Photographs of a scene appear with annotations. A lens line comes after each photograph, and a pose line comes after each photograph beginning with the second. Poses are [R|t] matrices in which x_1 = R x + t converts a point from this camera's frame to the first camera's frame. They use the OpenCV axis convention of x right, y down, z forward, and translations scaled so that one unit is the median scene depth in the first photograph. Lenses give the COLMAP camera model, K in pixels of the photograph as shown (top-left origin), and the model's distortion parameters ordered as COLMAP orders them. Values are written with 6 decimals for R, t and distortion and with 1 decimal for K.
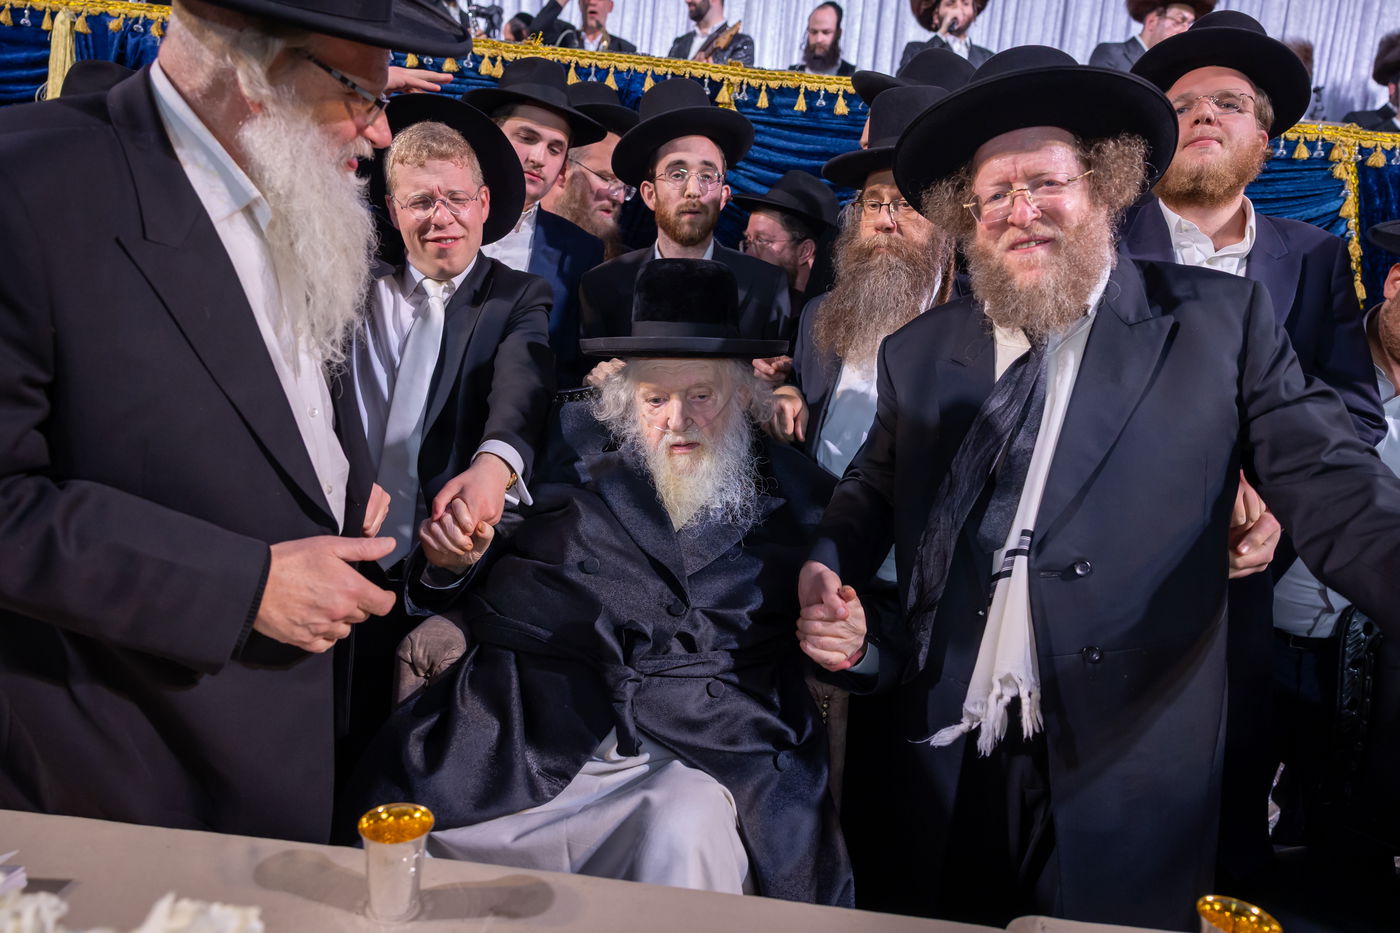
lens RADIAL K [[960.6, 0, 695.5], [0, 960.6, 473.3], [0, 0, 1]] dist [0.008171, 0.009589]
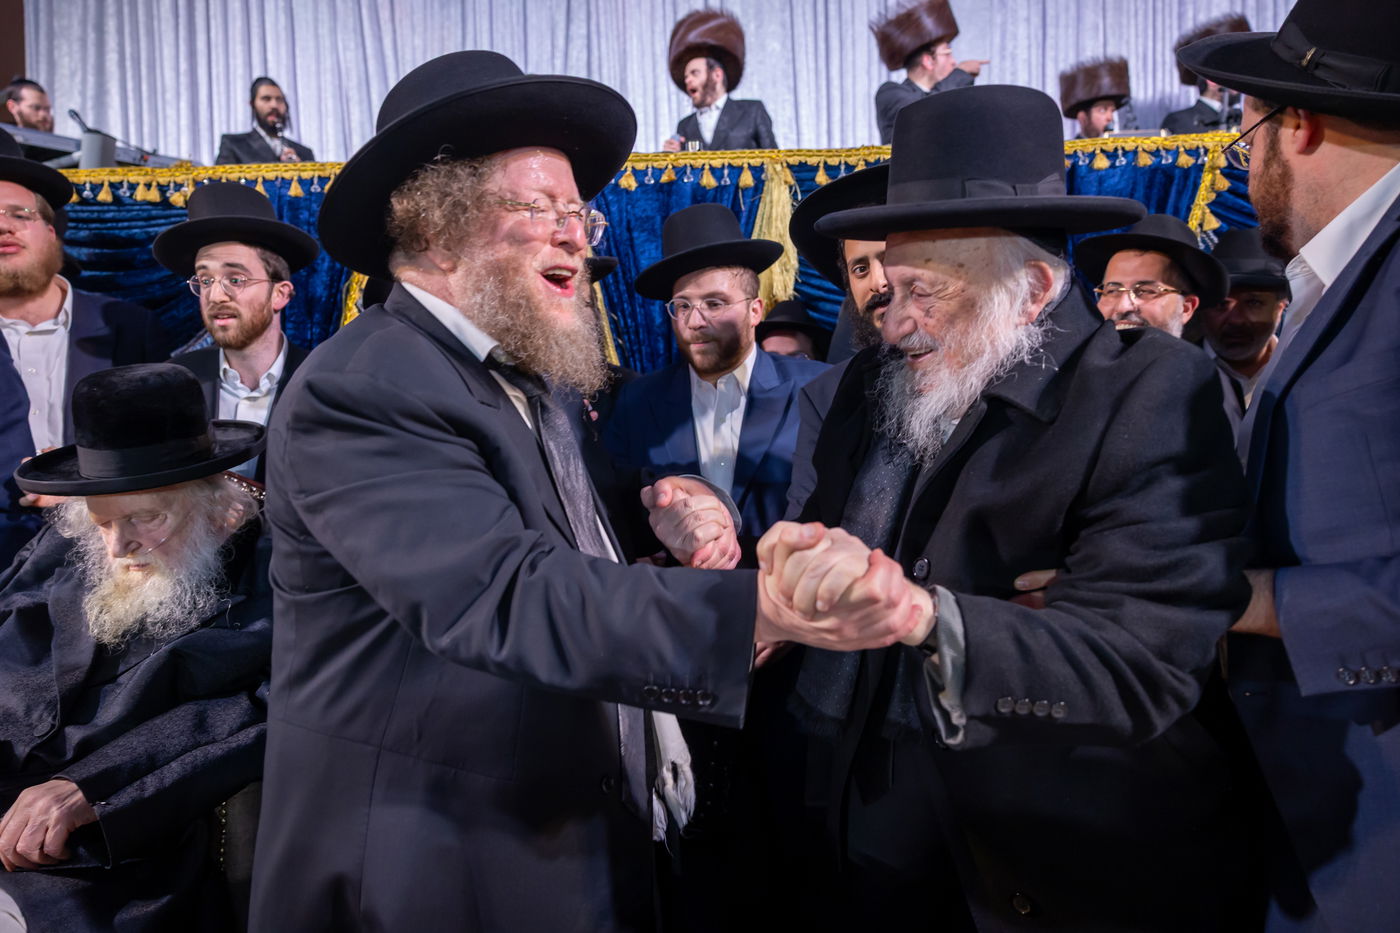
lens RADIAL K [[960.6, 0, 696.7], [0, 960.6, 443.6], [0, 0, 1]] dist [0.008171, 0.009589]
pose [[0.991941, -0.119432, -0.042304, 0.386755], [0.114347, 0.987648, -0.107128, 0.023705], [0.054576, 0.101427, 0.993345, 0.027930]]
